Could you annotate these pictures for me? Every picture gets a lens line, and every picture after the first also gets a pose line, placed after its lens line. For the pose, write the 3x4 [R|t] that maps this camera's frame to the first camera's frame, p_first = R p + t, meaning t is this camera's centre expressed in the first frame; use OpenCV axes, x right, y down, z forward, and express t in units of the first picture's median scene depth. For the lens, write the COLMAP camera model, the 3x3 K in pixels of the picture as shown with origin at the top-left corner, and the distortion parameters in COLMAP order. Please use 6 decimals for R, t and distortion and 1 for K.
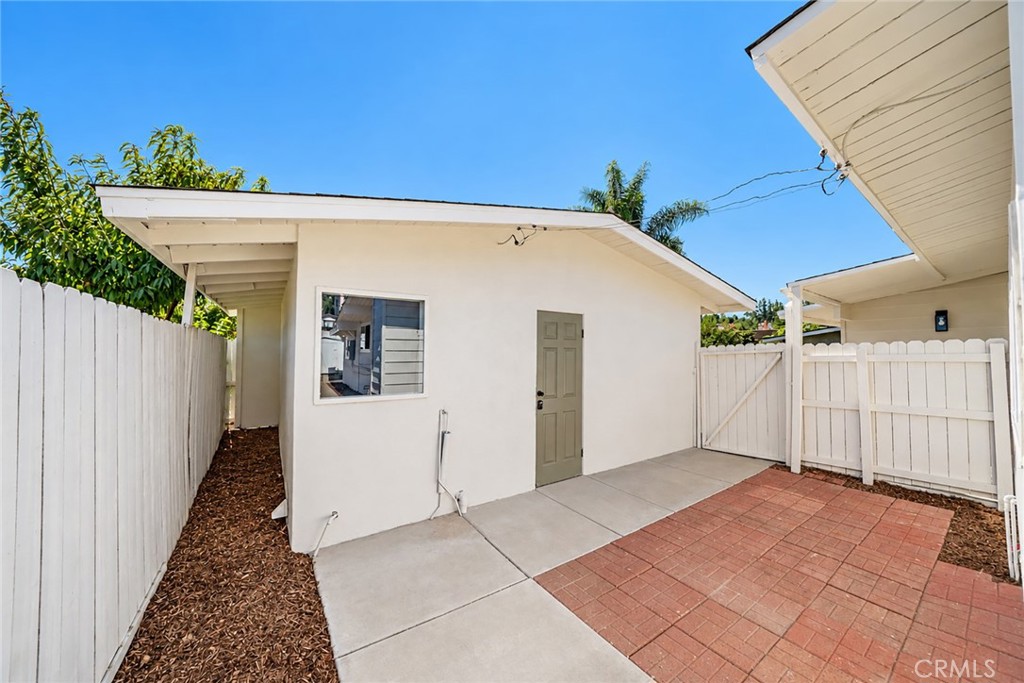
lens RADIAL K [[347.8, 0, 512.0], [0, 347.8, 341.5], [0, 0, 1]] dist [-0.006603, -0.000020]
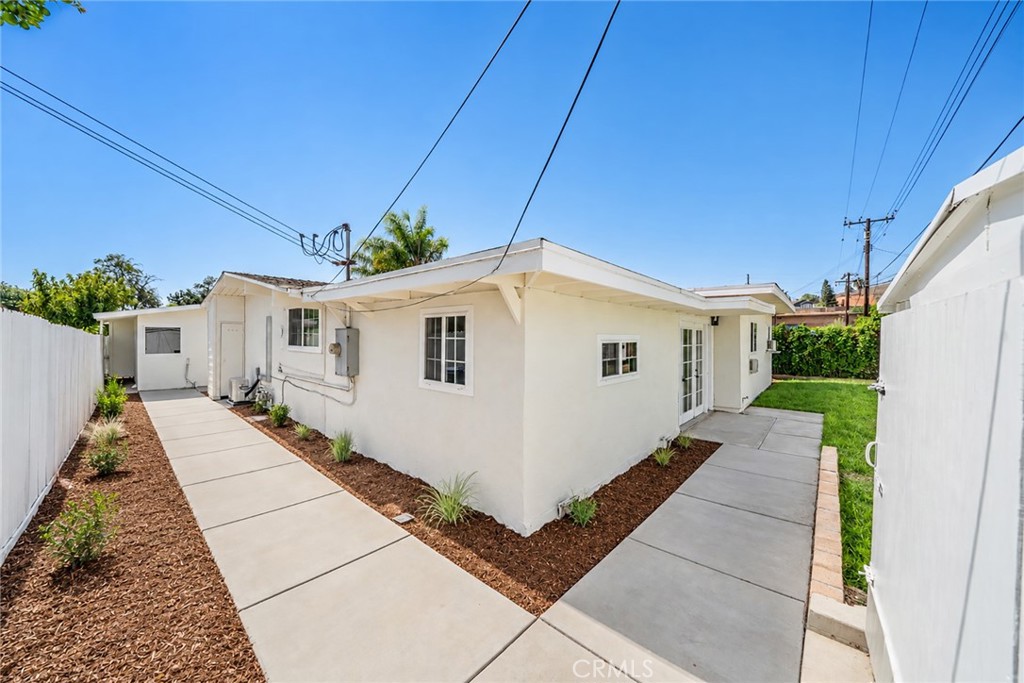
lens RADIAL K [[347.8, 0, 512.0], [0, 347.8, 341.5], [0, 0, 1]] dist [-0.006603, -0.000020]
pose [[0.975031, 0.001200, 0.222066, 1.828718], [-0.008179, 0.999501, 0.030513, -0.095375], [-0.221918, -0.031567, 0.974554, -2.601272]]
